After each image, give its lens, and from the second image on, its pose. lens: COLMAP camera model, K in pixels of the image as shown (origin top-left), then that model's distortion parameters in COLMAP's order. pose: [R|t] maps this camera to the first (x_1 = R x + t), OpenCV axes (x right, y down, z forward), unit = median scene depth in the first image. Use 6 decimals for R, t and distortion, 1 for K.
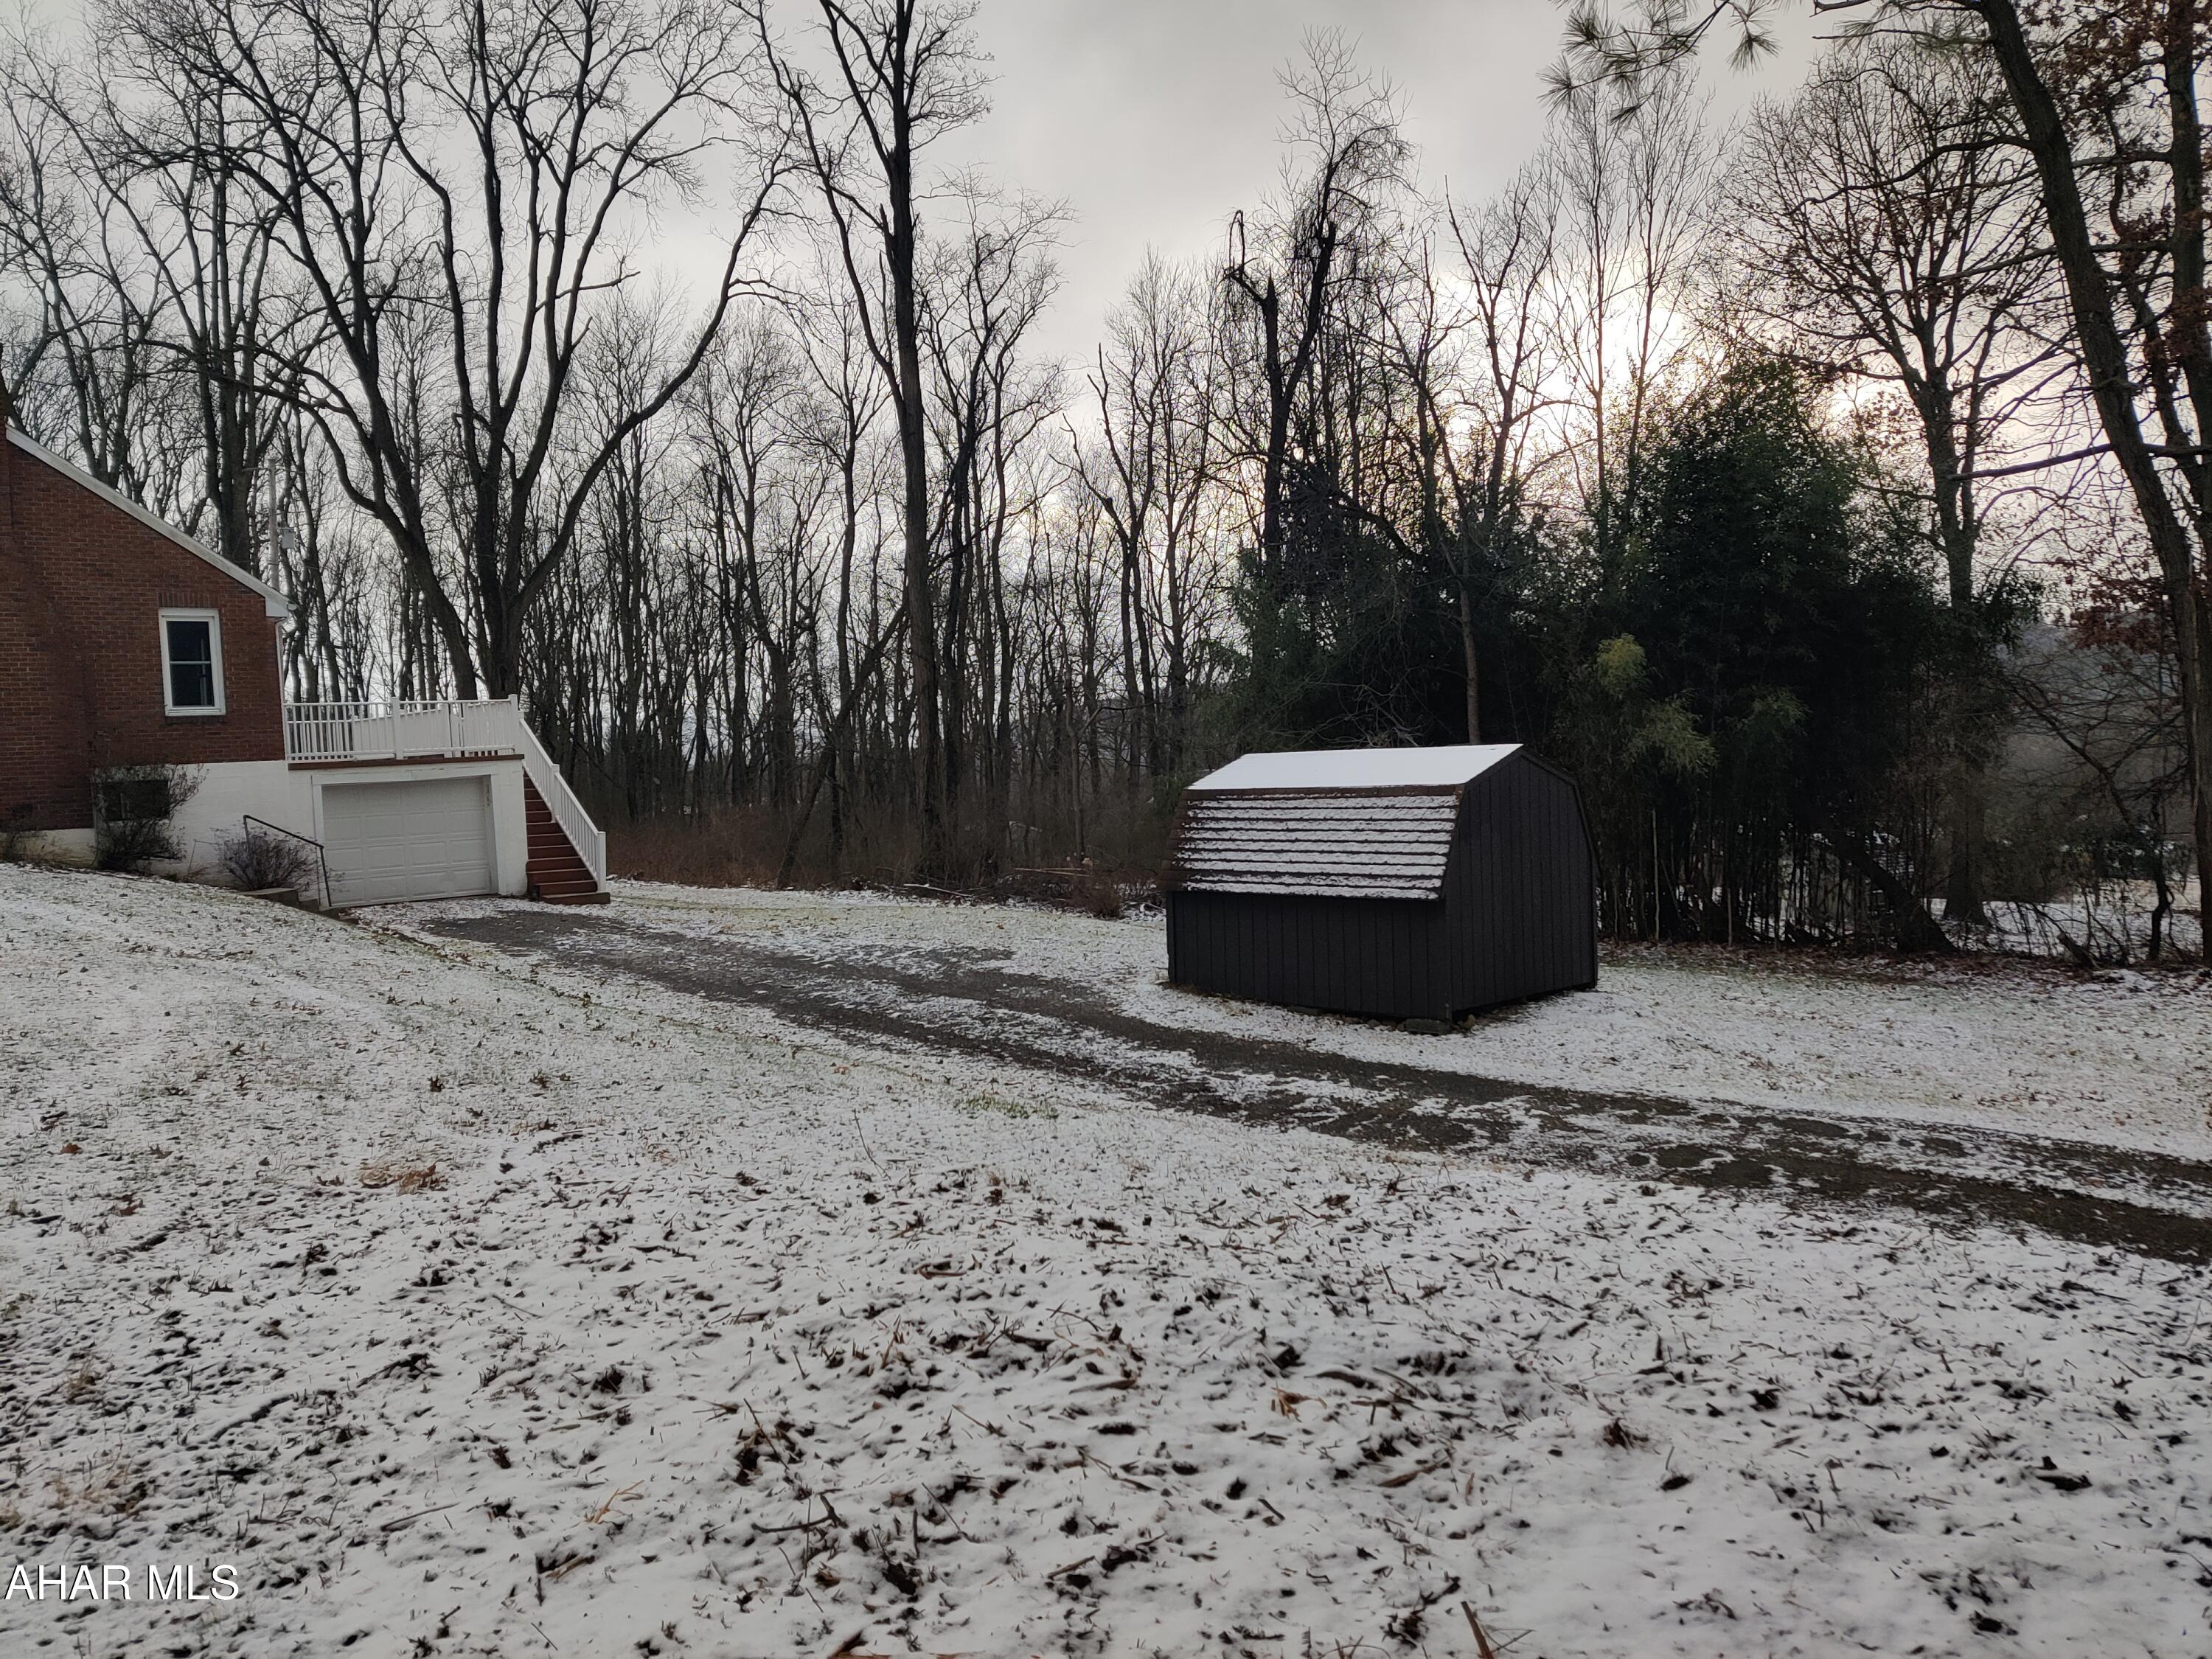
lens RADIAL K [[1597.8, 0, 1106.0], [0, 1597.8, 829.5], [0, 0, 1]] dist [-0.043123, -0.000990]
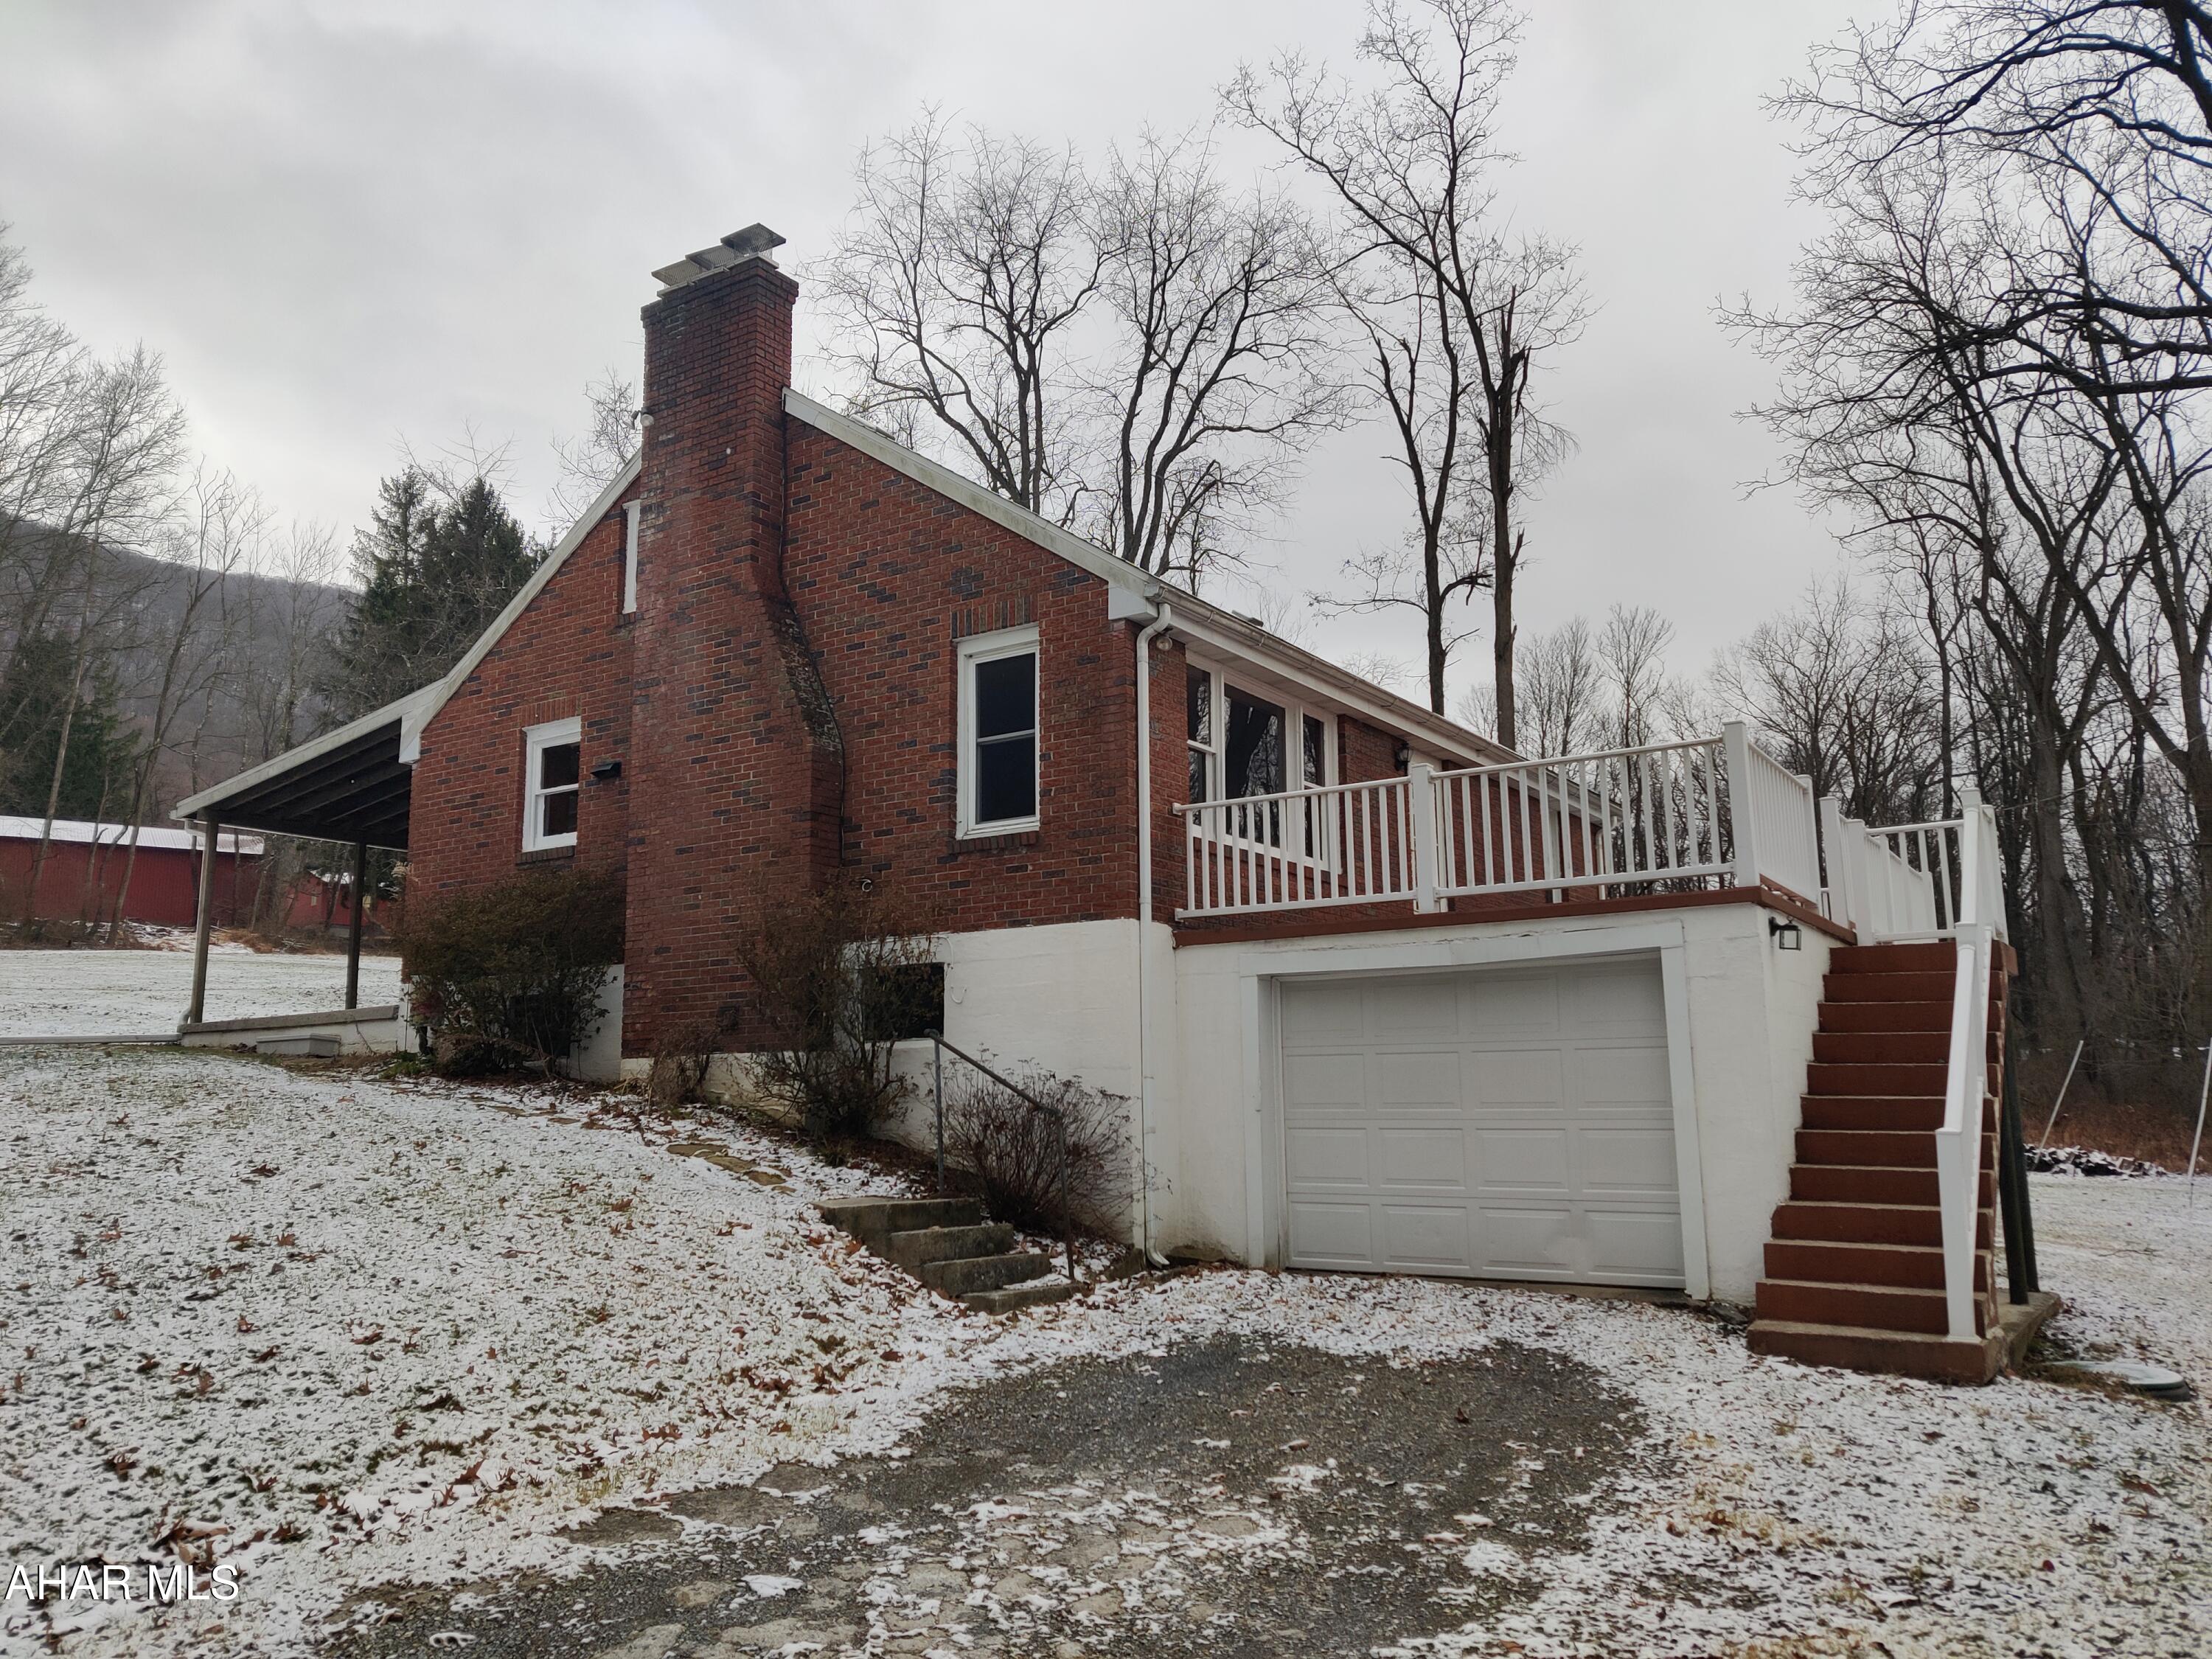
lens RADIAL K [[1635.9, 0, 1106.0], [0, 1635.9, 829.5], [0, 0, 1]] dist [0.058687, 0.000204]
pose [[0.242081, -0.123122, -0.962413, -0.064356], [-0.047423, 0.989229, -0.138481, -0.002973], [0.969097, 0.079164, 0.233634, 0.922489]]
